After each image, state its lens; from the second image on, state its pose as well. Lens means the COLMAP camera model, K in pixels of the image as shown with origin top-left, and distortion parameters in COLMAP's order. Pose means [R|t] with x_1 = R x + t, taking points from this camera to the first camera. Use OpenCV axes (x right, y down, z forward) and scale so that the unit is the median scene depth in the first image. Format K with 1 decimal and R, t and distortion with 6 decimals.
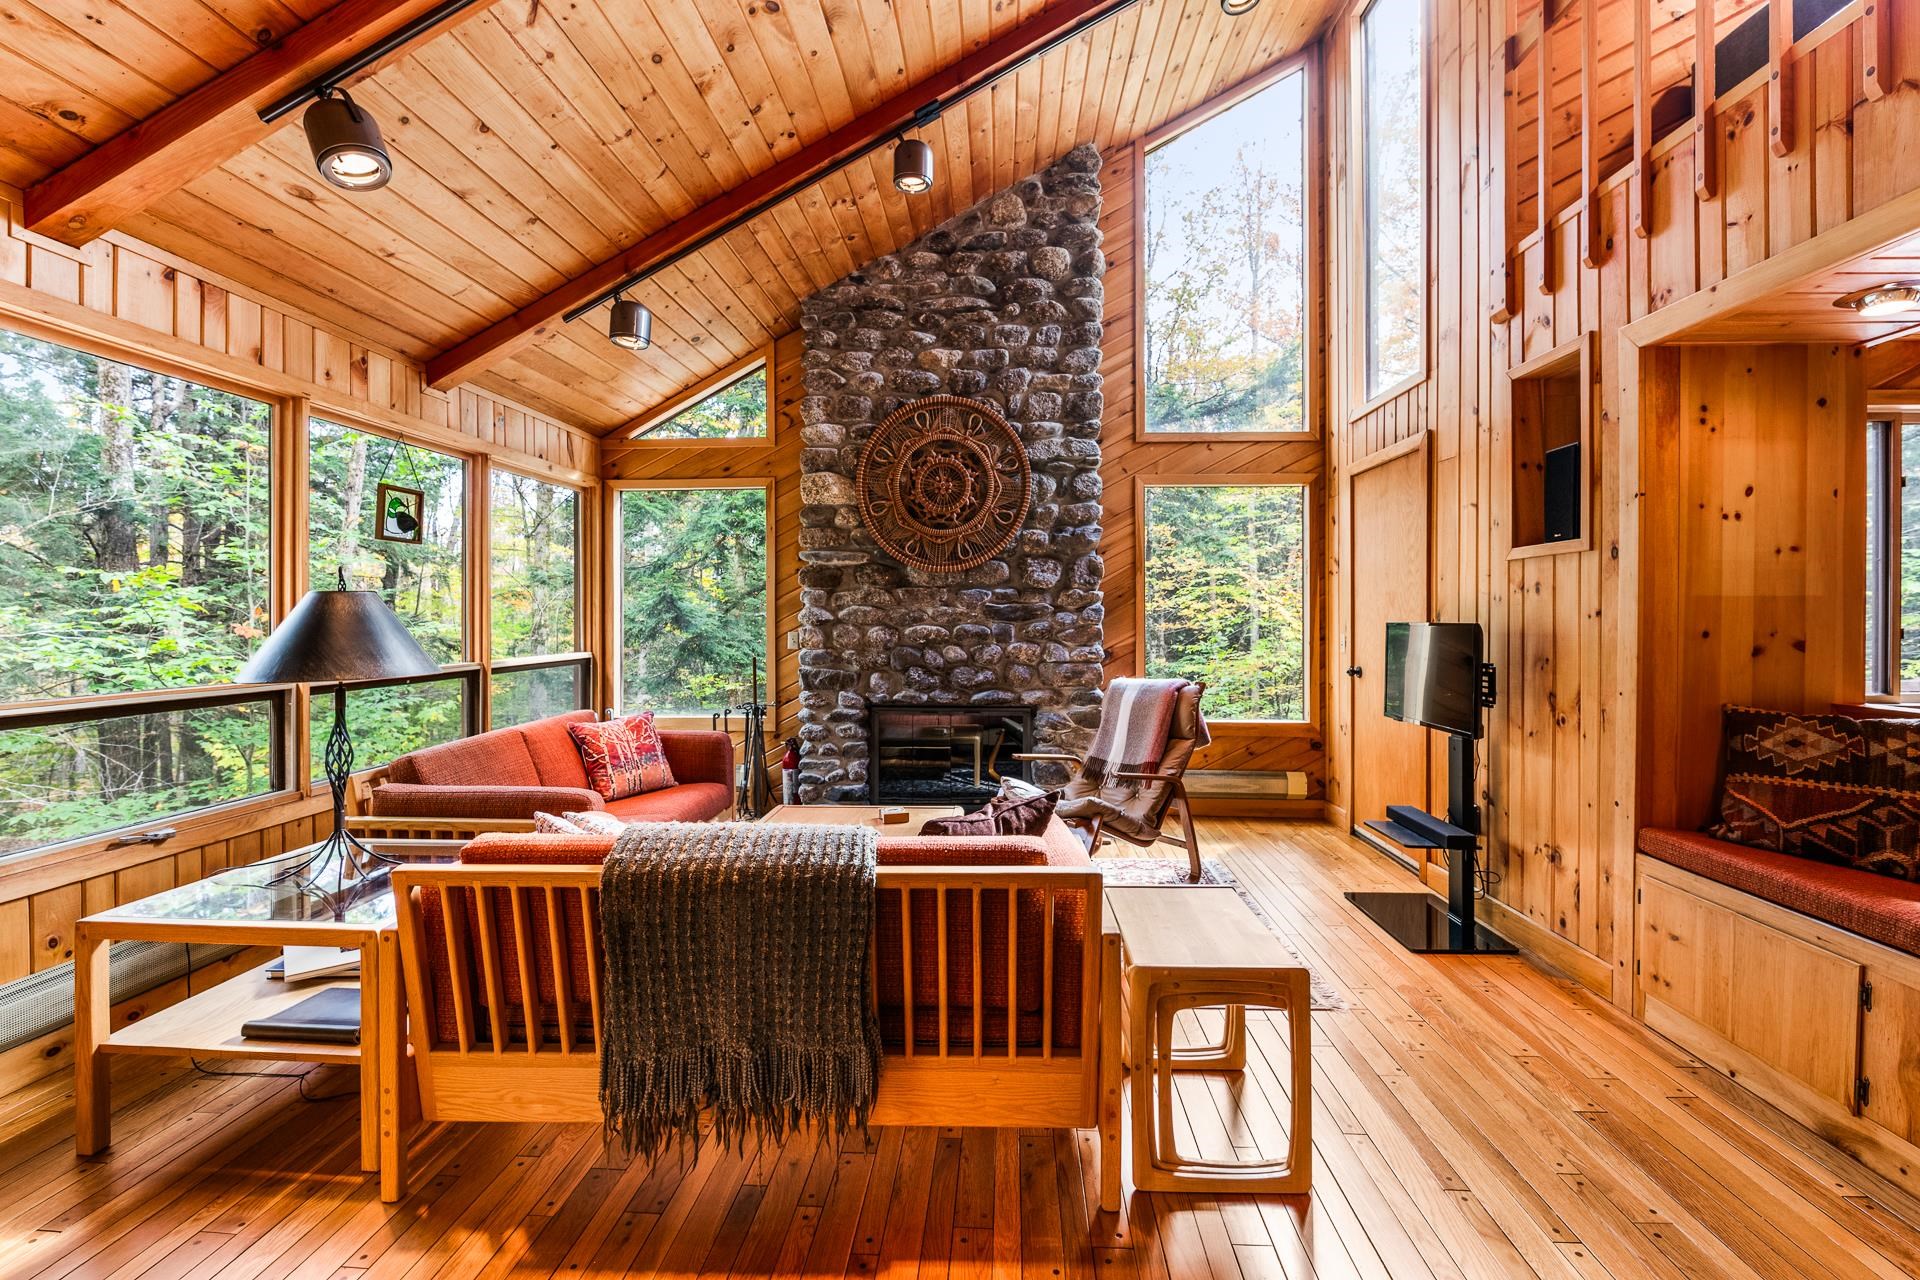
lens RADIAL K [[829.2, 0, 967.8], [0, 829.2, 619.5], [0, 0, 1]] dist [-0.000369, -0.004166]
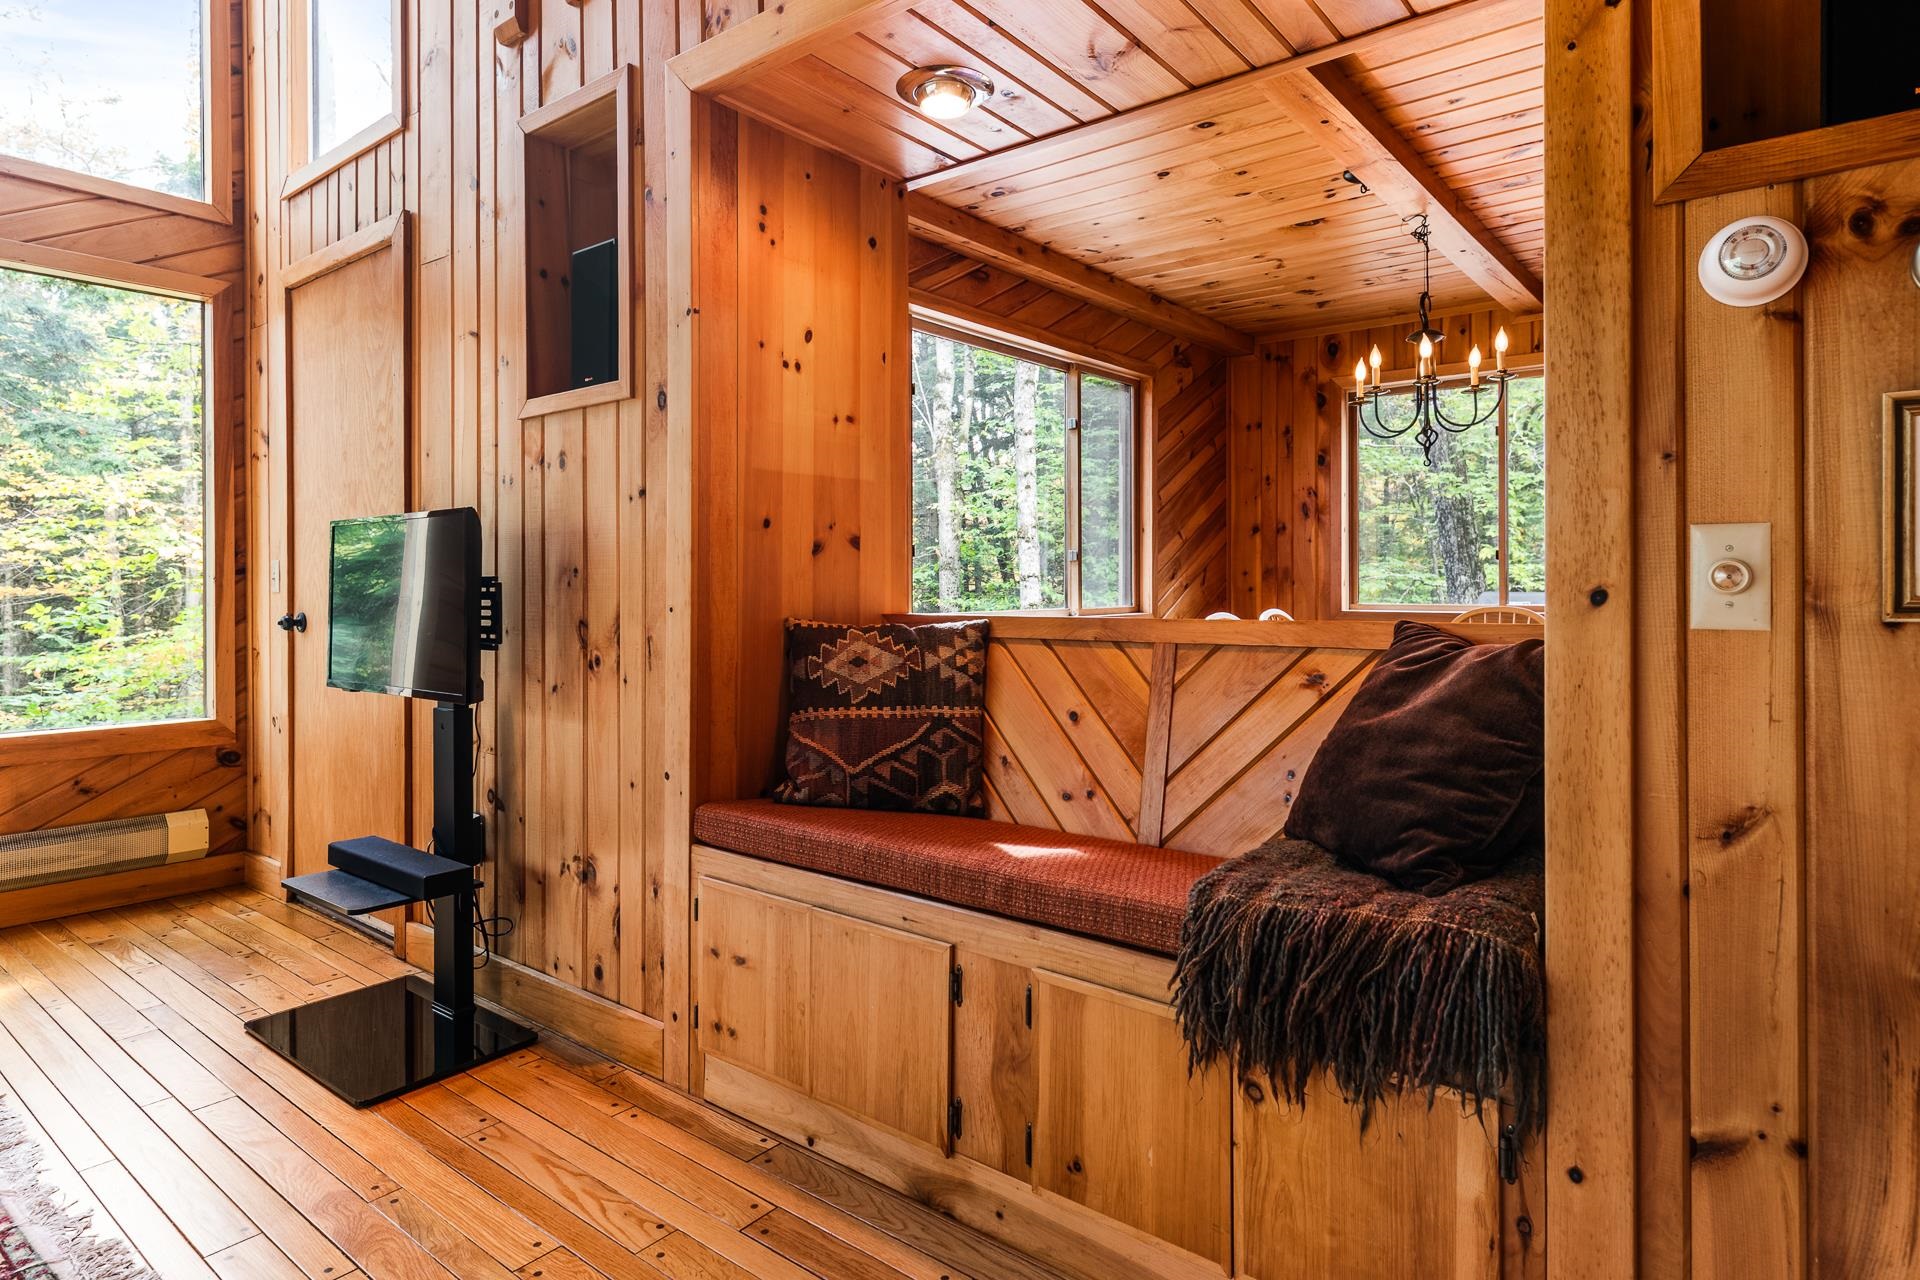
lens RADIAL K [[1051.1, 0, 966.7], [0, 1051.1, 581.1], [0, 0, 1]] dist [0.007585, -0.002445]
pose [[0.579415, -0.000326, 0.815033, 0.194969], [0.007021, 0.999965, -0.004591, 0.059368], [-0.815002, 0.008382, 0.579397, 0.259231]]
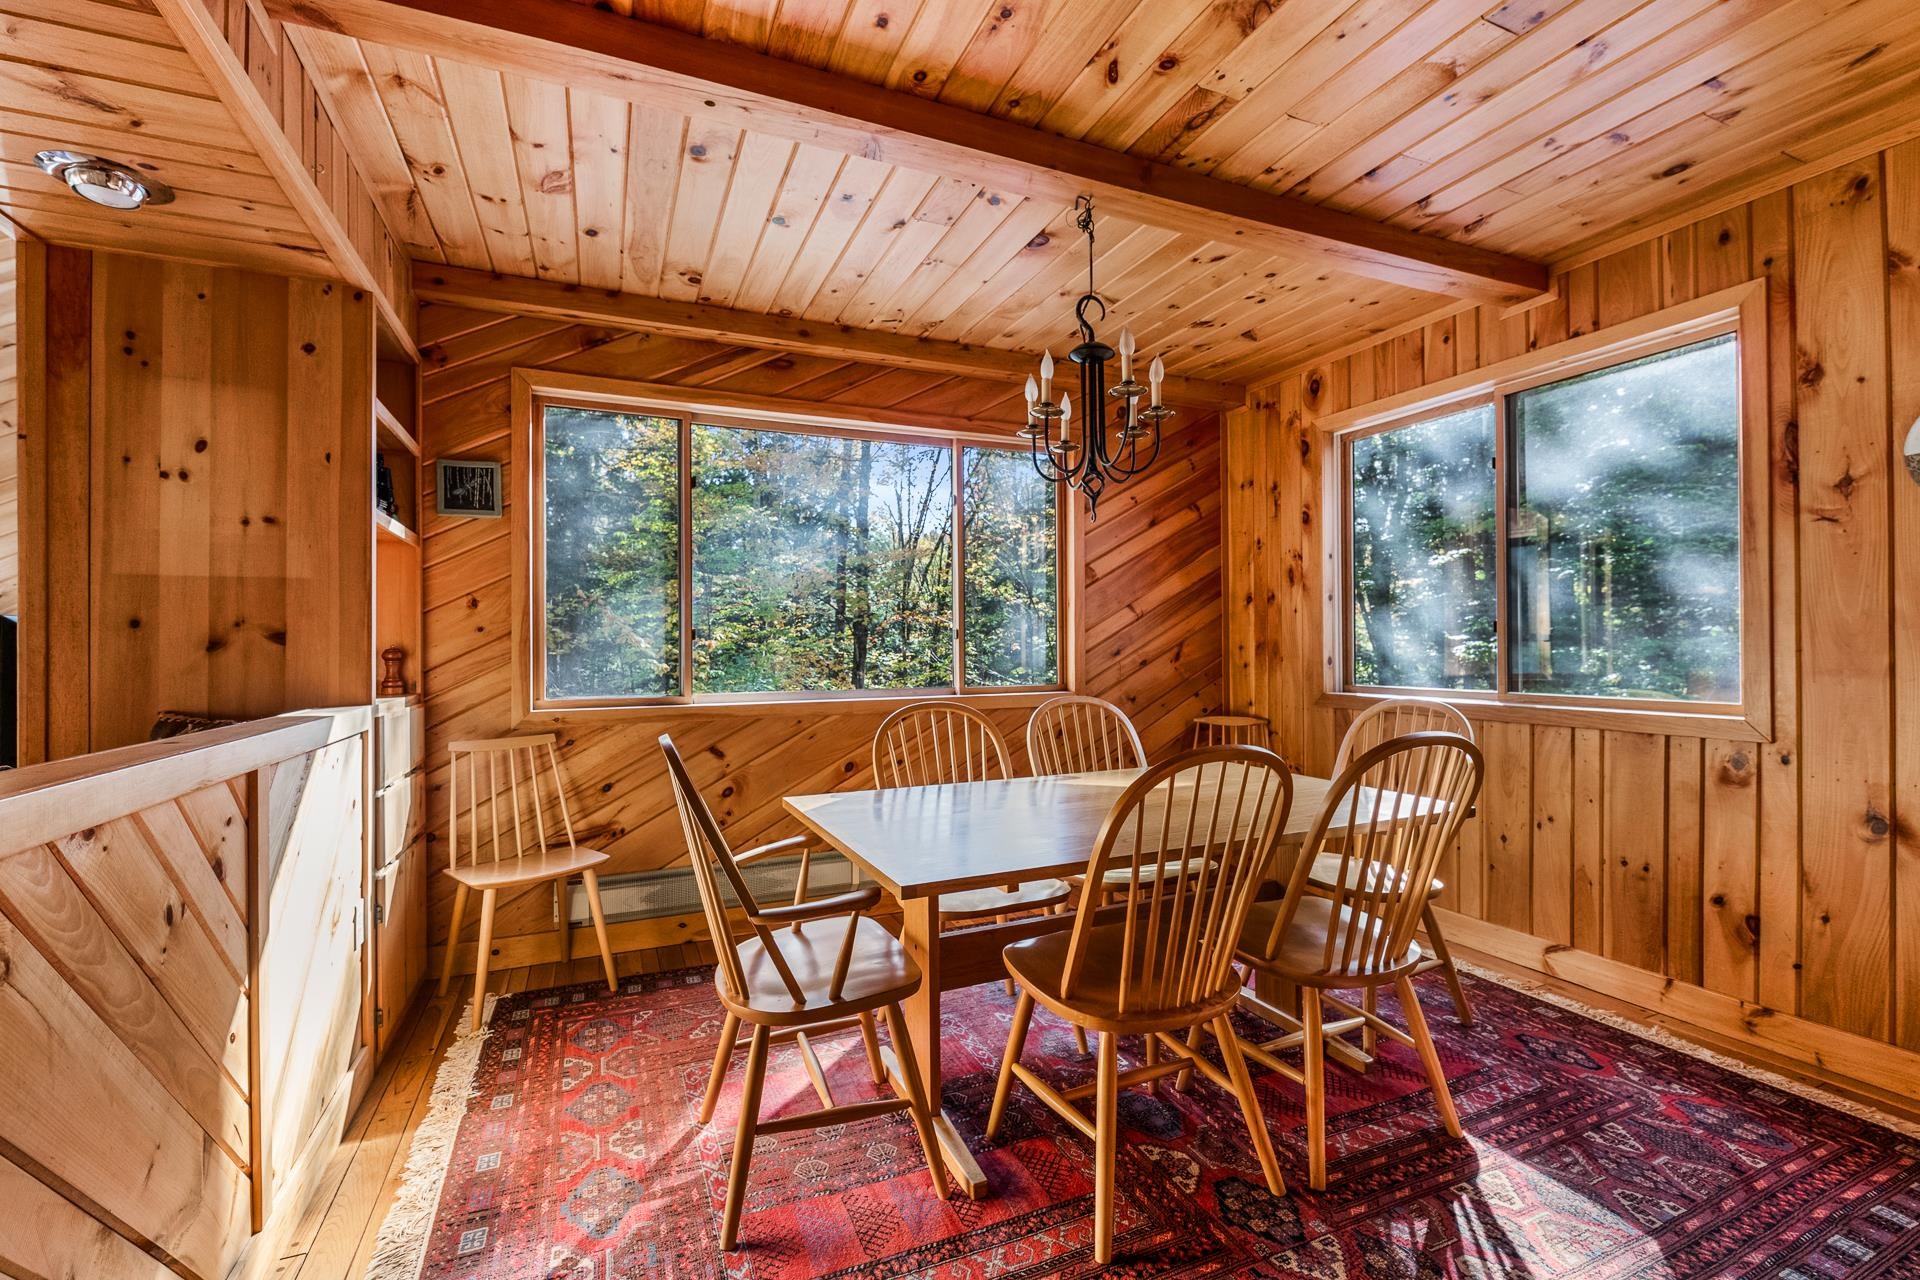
lens RADIAL K [[829.2, 0, 972.1], [0, 829.2, 635.3], [0, 0, 1]] dist [-0.000369, -0.004166]
pose [[0.888449, -0.000632, 0.458976, 0.989573], [0.009109, 0.999826, -0.016257, 0.038594], [-0.458886, 0.018624, 0.888300, -0.040527]]
